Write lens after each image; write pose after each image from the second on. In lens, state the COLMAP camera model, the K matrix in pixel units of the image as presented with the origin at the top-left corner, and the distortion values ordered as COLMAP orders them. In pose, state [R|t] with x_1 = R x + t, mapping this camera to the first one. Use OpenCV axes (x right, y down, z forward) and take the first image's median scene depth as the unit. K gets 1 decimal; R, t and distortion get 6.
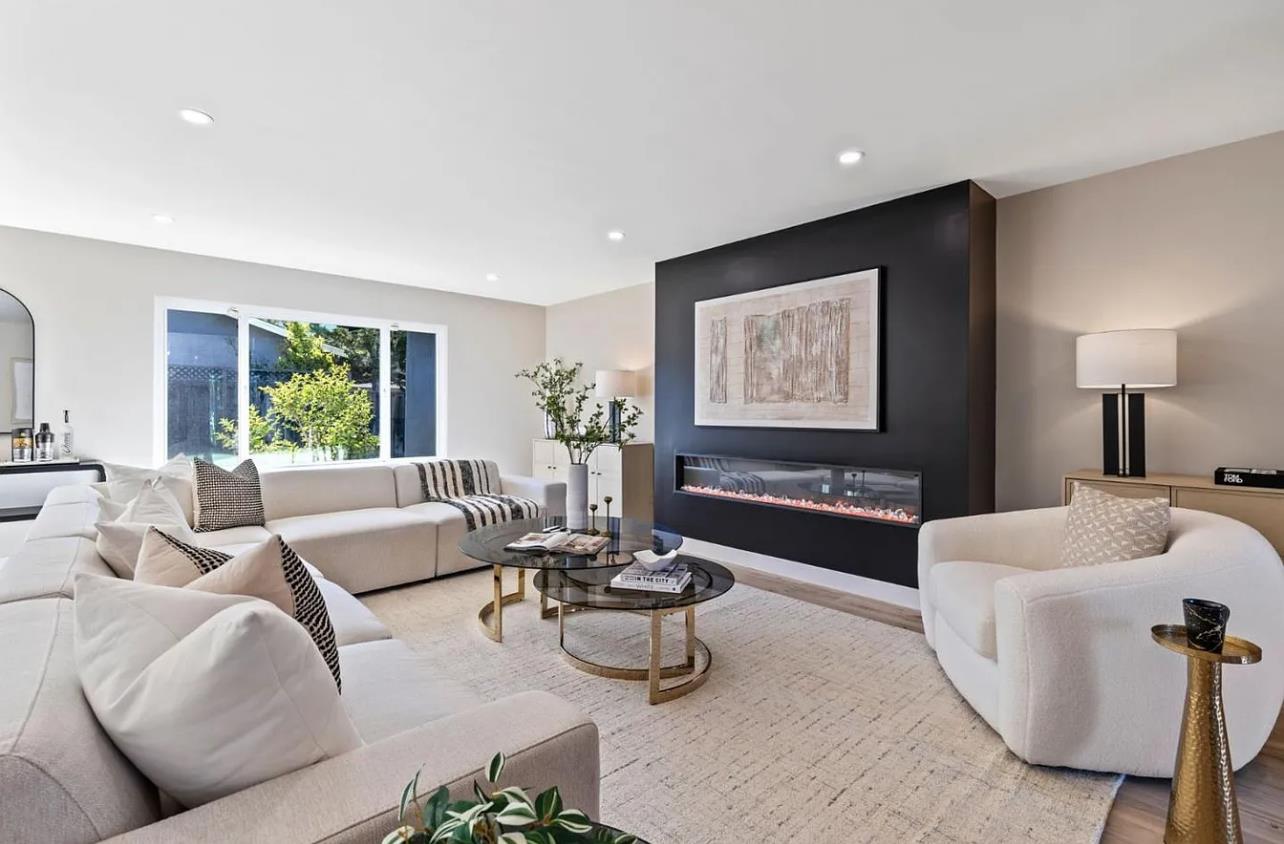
lens RADIAL K [[585.5, 0, 646.5], [0, 585.5, 408.0], [0, 0, 1]] dist [-0.000742, -0.000043]
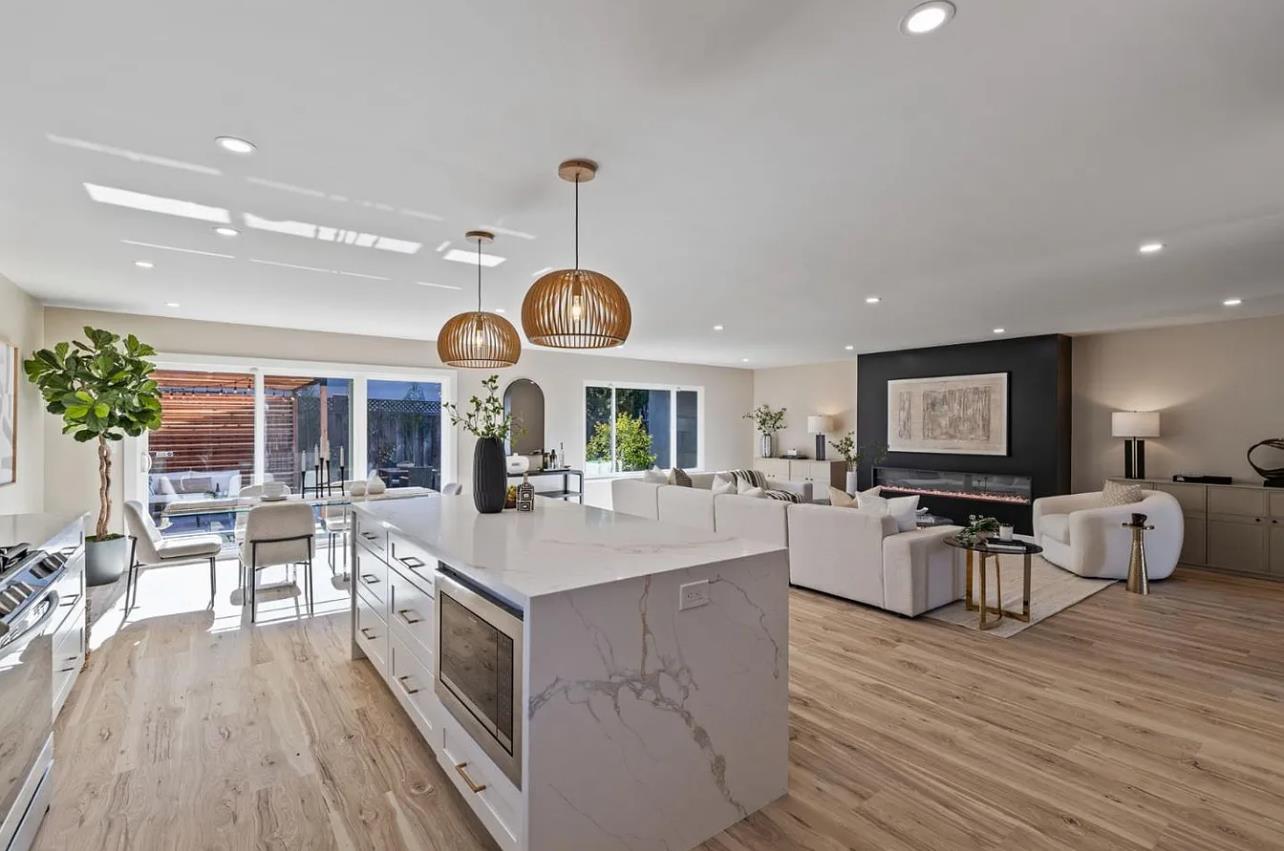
lens RADIAL K [[578.3, 0, 642.0], [0, 578.3, 425.5], [0, 0, 1]] dist [0.001519, 0.000117]
pose [[0.993577, -0.001911, -0.113142, -0.539876], [0.002514, 0.999983, 0.005187, -0.068994], [0.113130, -0.005438, 0.993565, -0.954998]]
